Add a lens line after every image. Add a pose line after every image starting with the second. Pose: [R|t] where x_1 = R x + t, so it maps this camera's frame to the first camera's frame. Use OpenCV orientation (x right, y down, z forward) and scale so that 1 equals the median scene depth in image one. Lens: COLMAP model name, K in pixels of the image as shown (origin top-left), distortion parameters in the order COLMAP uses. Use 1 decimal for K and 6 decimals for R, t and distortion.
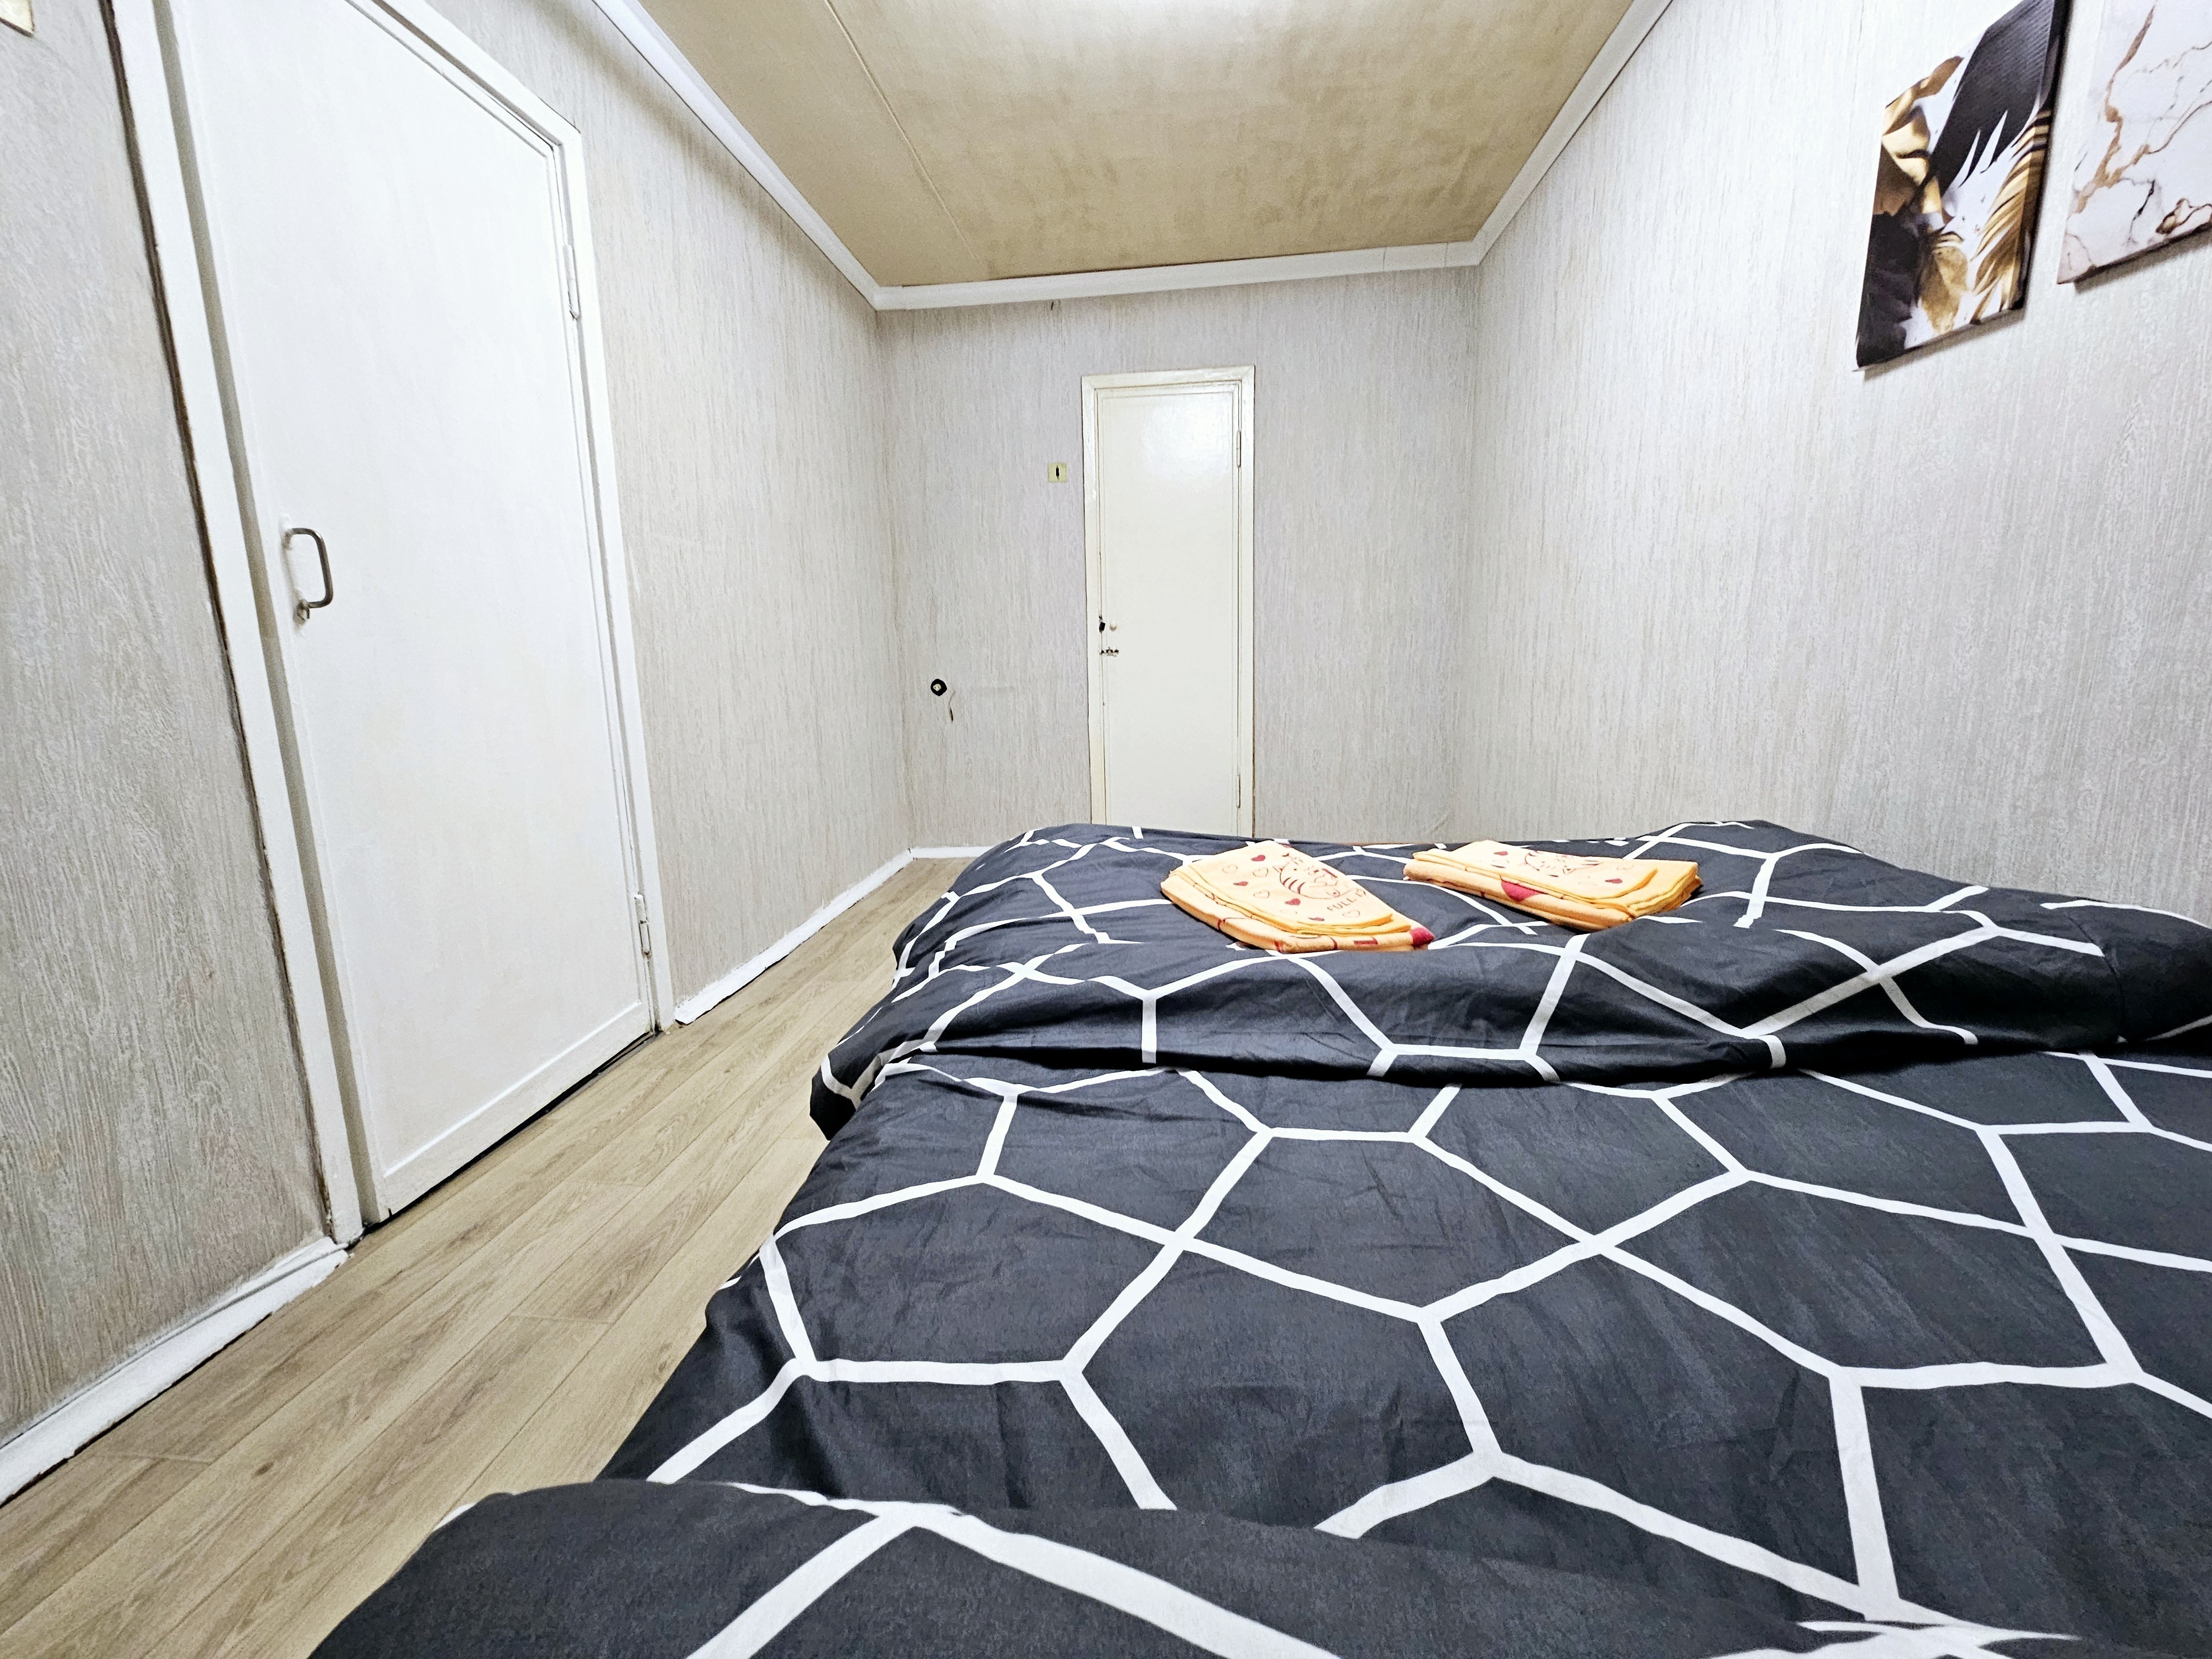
lens RADIAL K [[900.5, 0, 1106.3], [0, 900.5, 813.6], [0, 0, 1]] dist [0.000351, -0.000907]
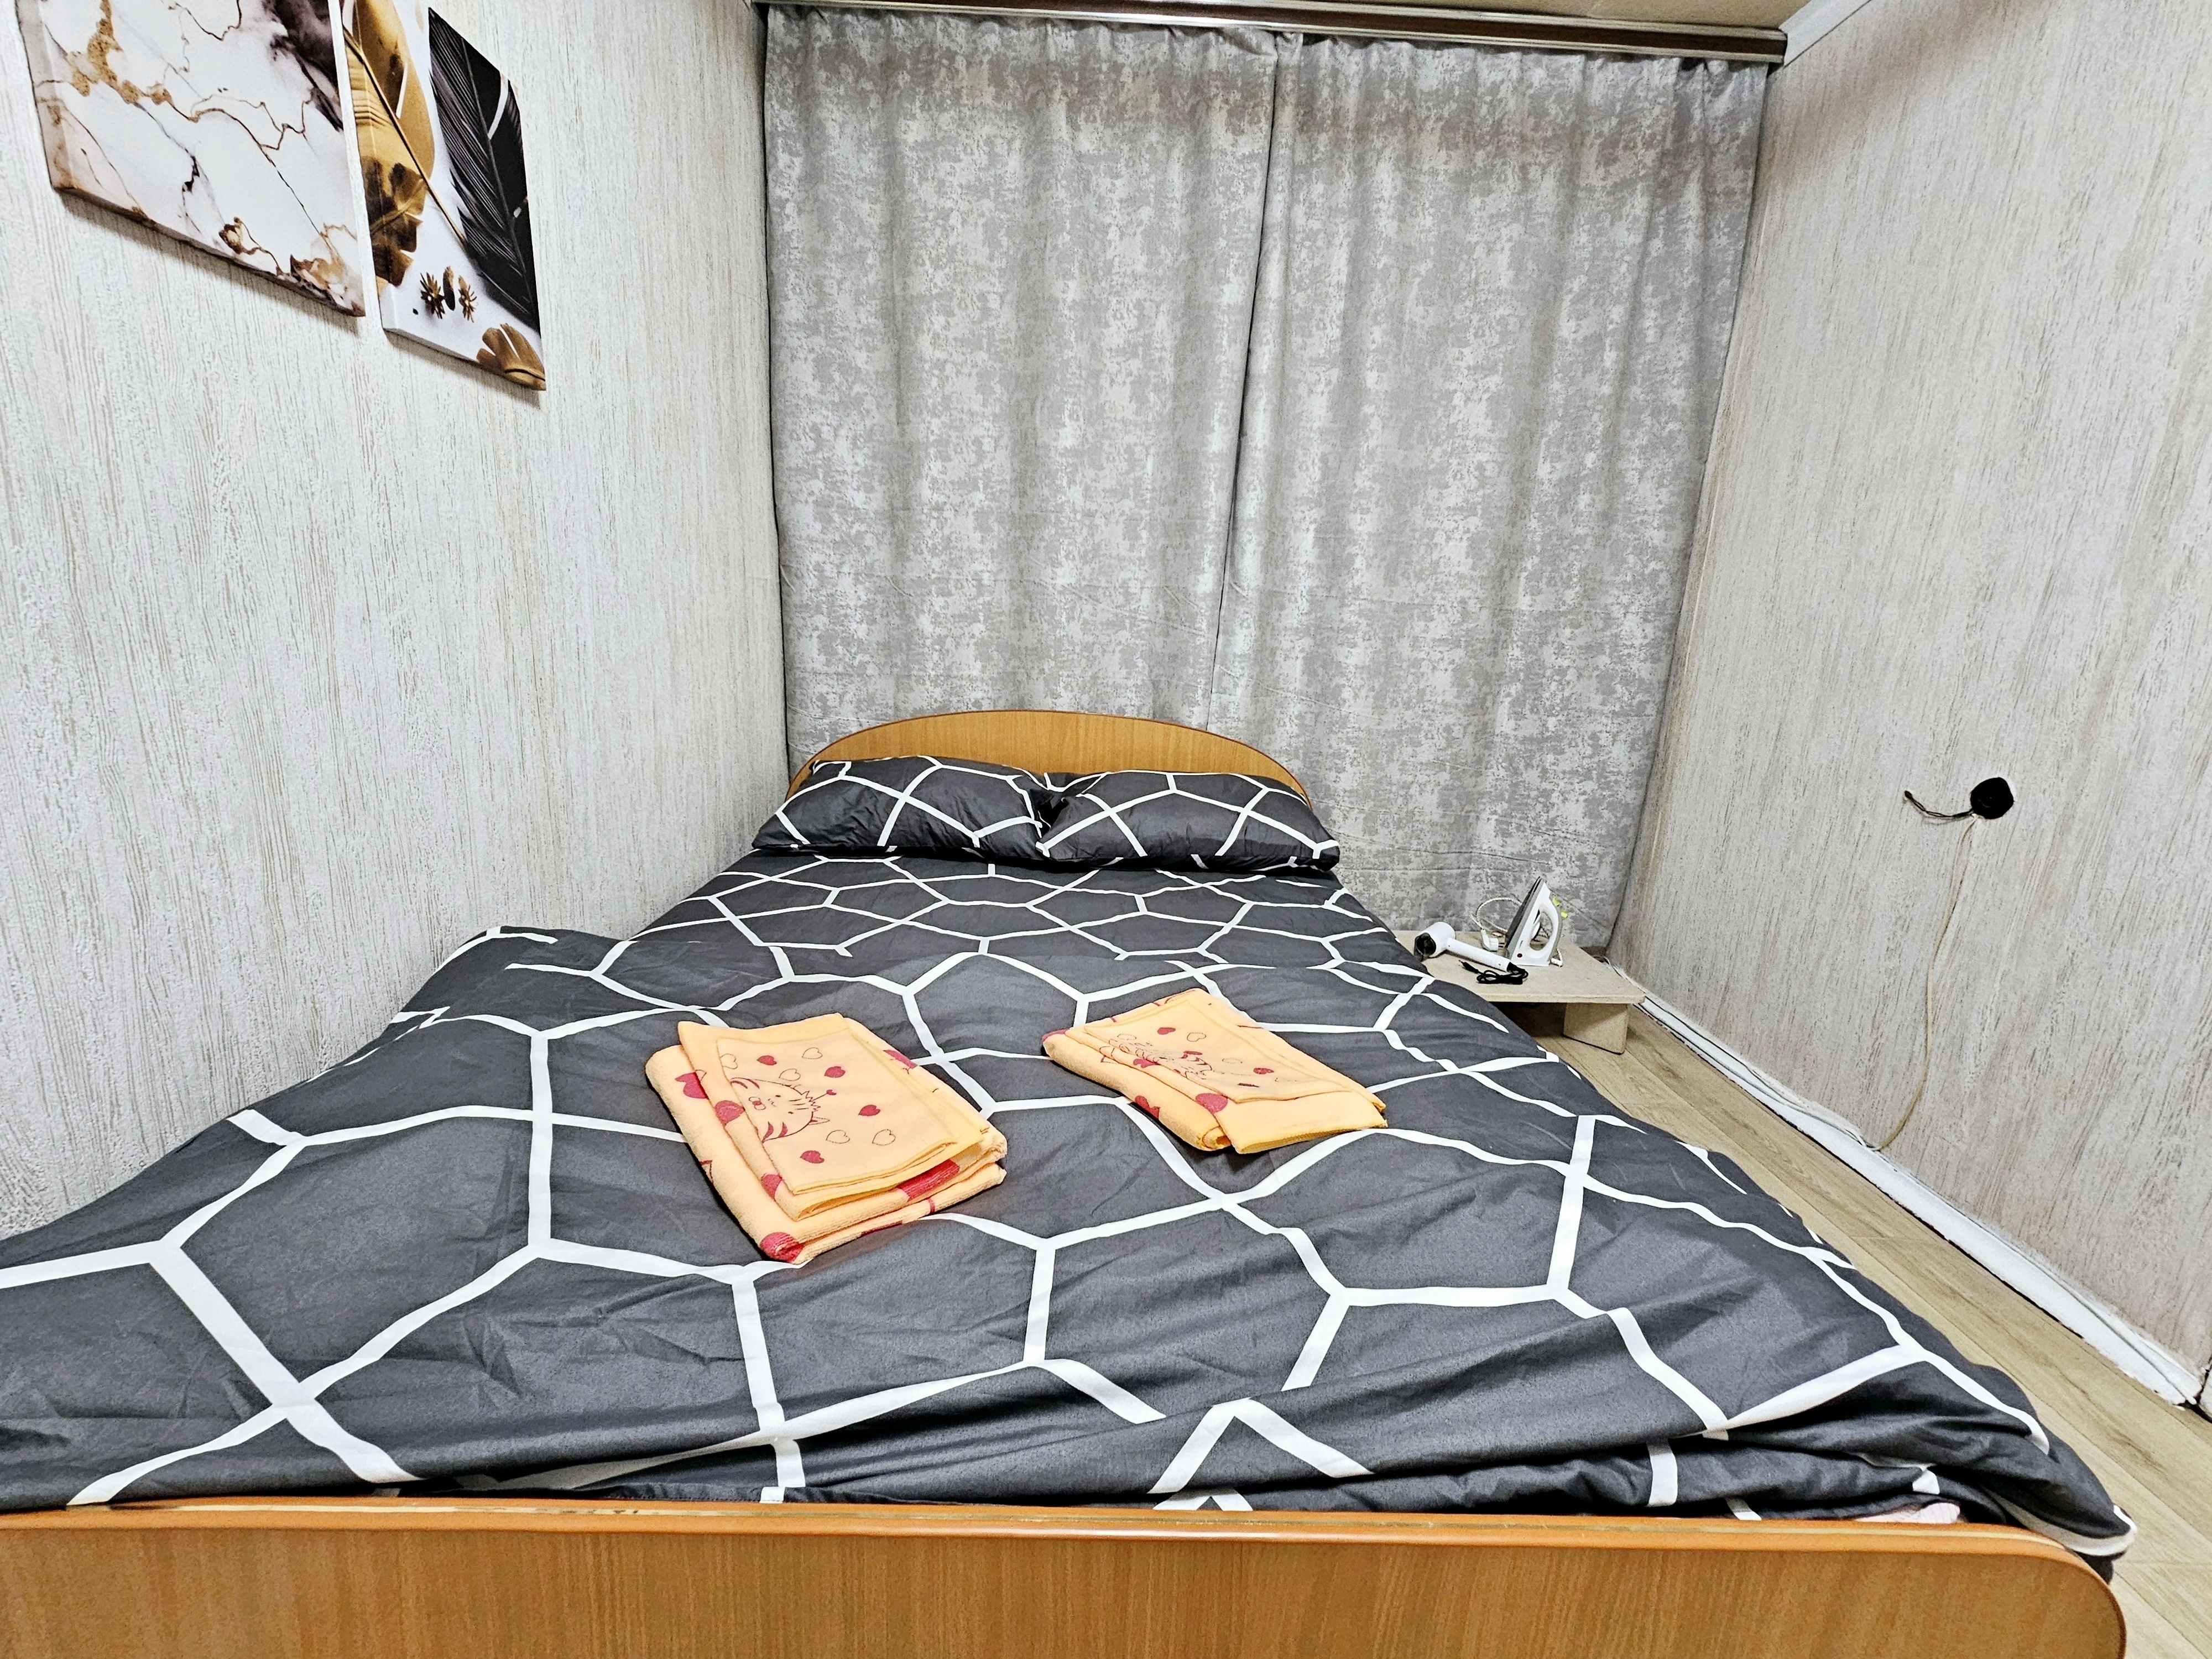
lens RADIAL K [[915.3, 0, 1095.1], [0, 915.3, 825.9], [0, 0, 1]] dist [-0.006352, 0.004142]
pose [[-0.994633, 0.006465, -0.103263, 0.333557], [-0.034309, 0.920969, 0.388122, -0.360758], [0.097612, 0.389582, -0.915805, 1.467170]]
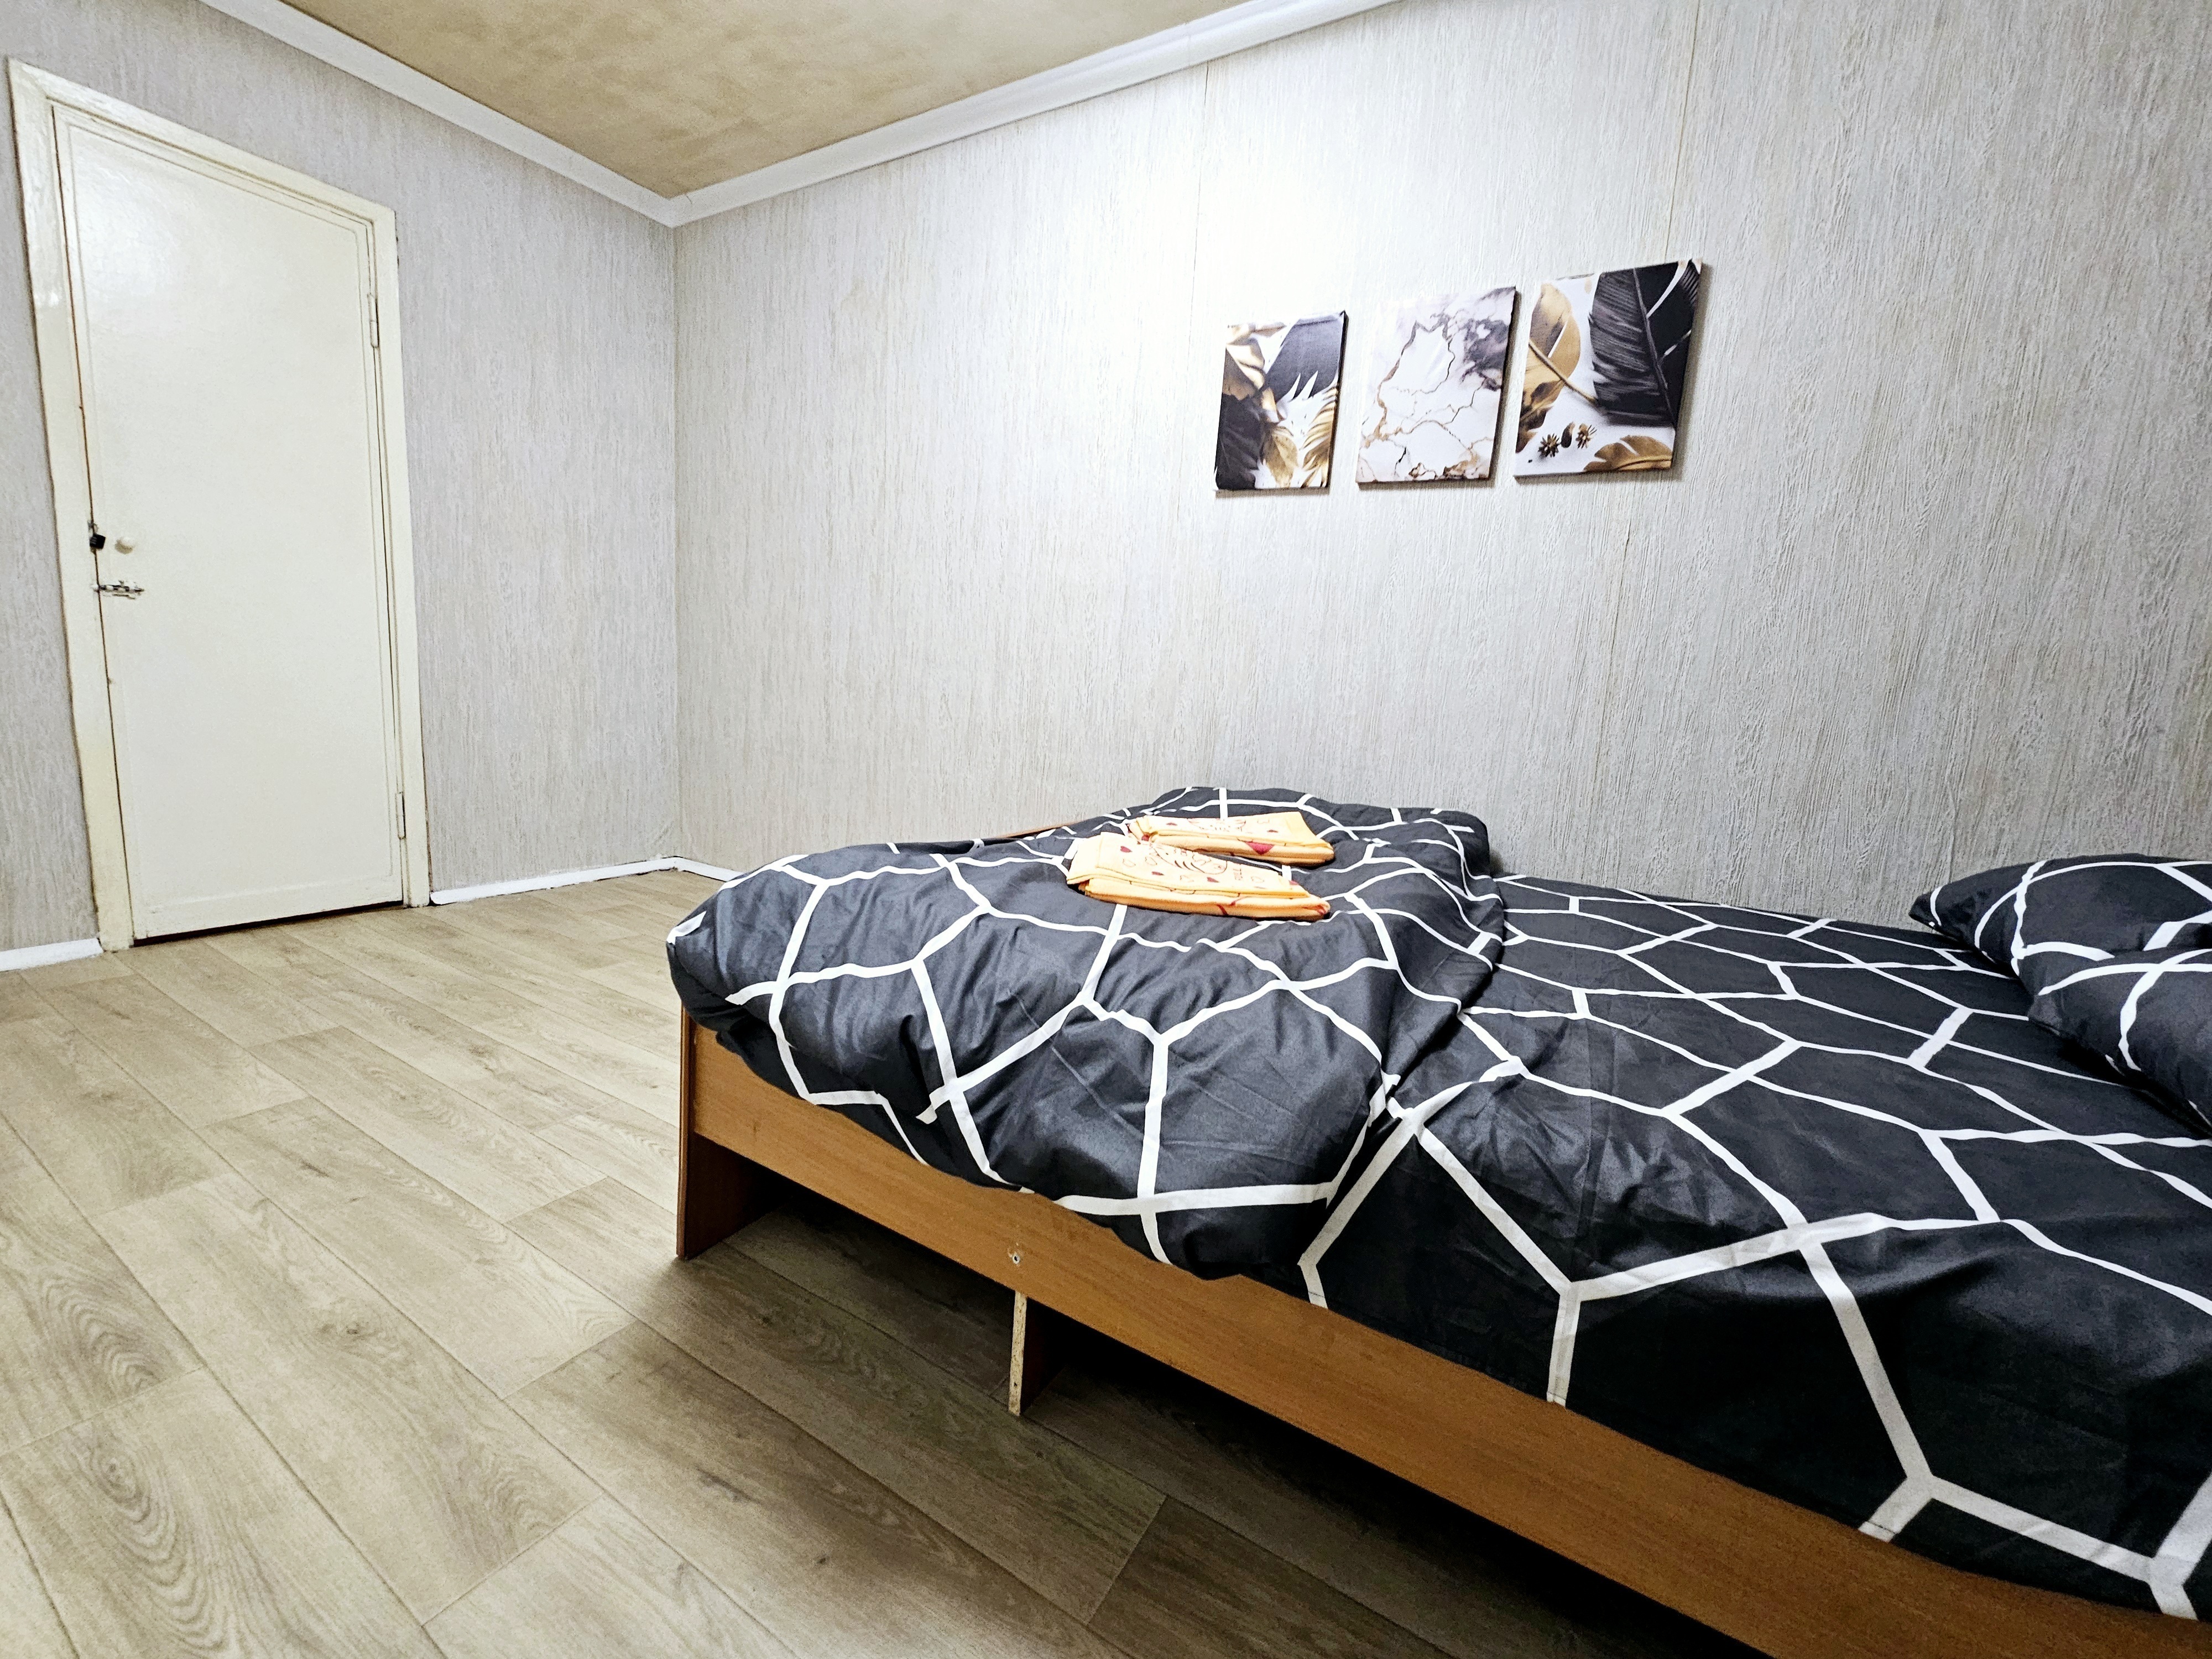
lens RADIAL K [[900.5, 0, 1106.3], [0, 900.5, 813.6], [0, 0, 1]] dist [0.000351, -0.000907]
pose [[0.419717, -0.083916, 0.903768, -0.710781], [0.086759, 0.994867, 0.052083, -0.041571], [-0.903499, 0.056549, 0.424843, 0.572554]]
